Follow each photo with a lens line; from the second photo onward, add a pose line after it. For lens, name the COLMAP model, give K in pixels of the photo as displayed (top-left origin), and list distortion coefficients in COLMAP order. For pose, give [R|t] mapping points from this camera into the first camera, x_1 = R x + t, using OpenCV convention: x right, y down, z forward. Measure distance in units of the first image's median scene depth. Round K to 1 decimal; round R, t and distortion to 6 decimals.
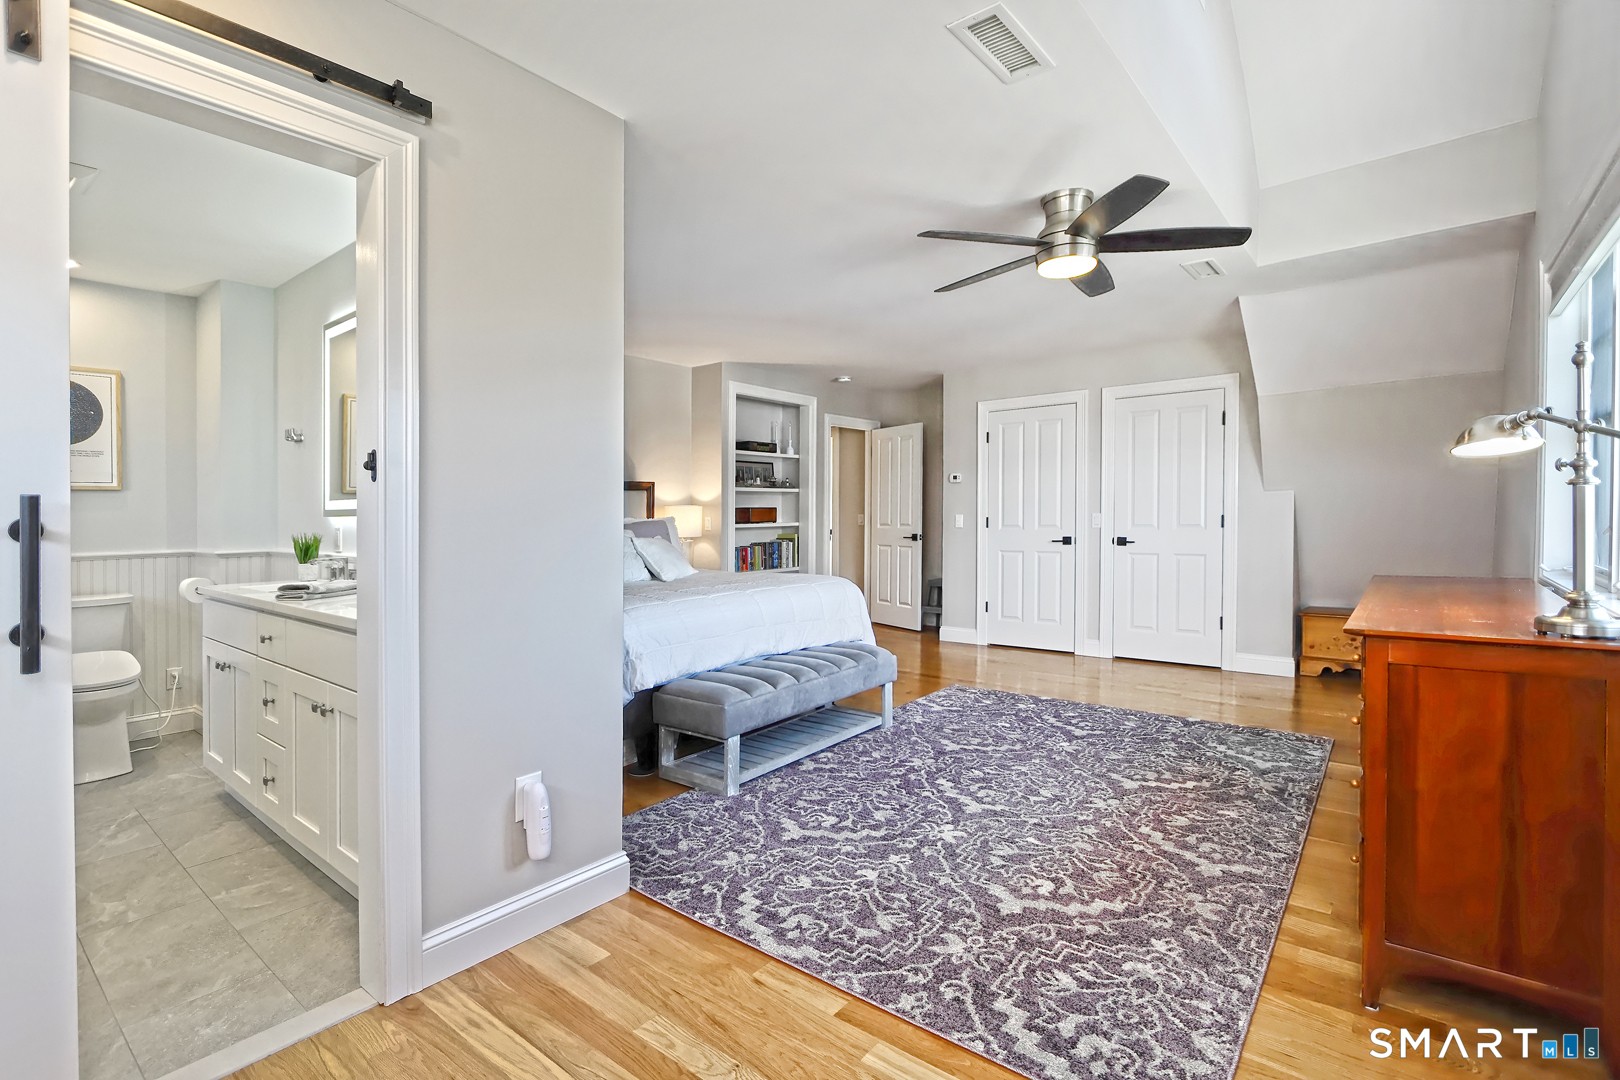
lens RADIAL K [[767.4, 0, 813.6], [0, 767.4, 523.1], [0, 0, 1]] dist [-0.019931, 0.003679]
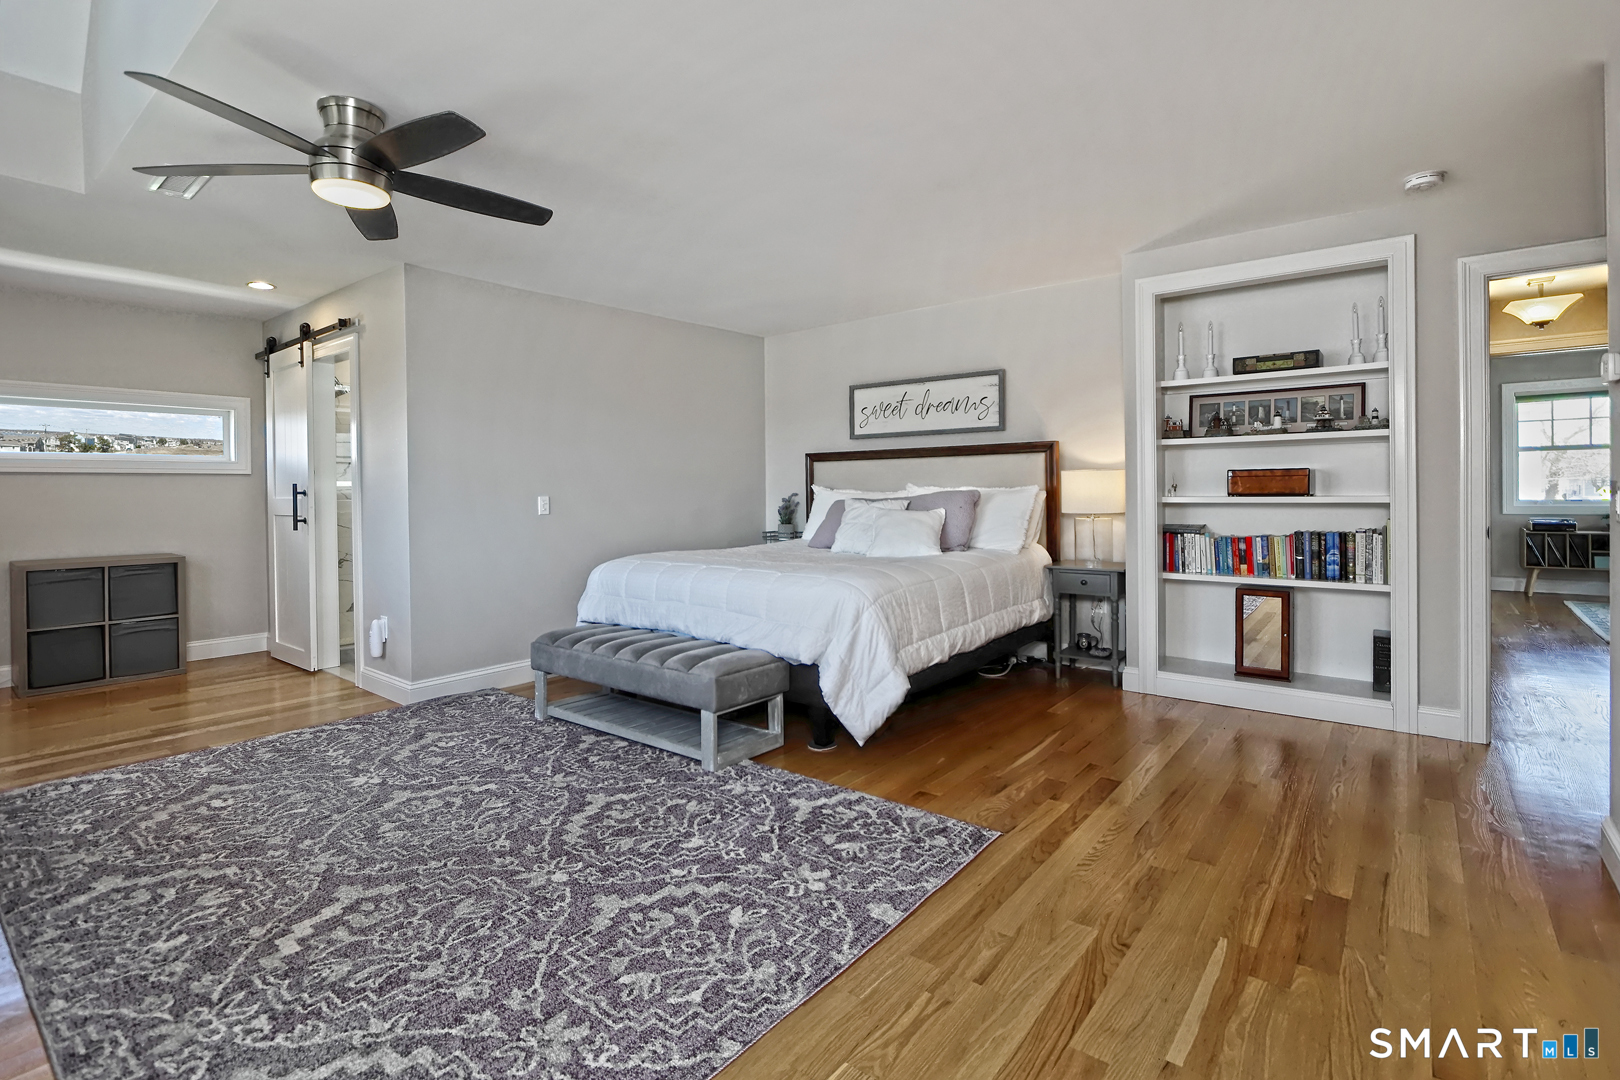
lens RADIAL K [[767.4, 0, 824.1], [0, 767.4, 477.0], [0, 0, 1]] dist [-0.019931, 0.003679]
pose [[-0.001488, -0.001475, -0.999998, 1.075540], [-0.000264, 0.999999, -0.001475, -0.029379], [0.999999, 0.000262, -0.001489, 1.400762]]
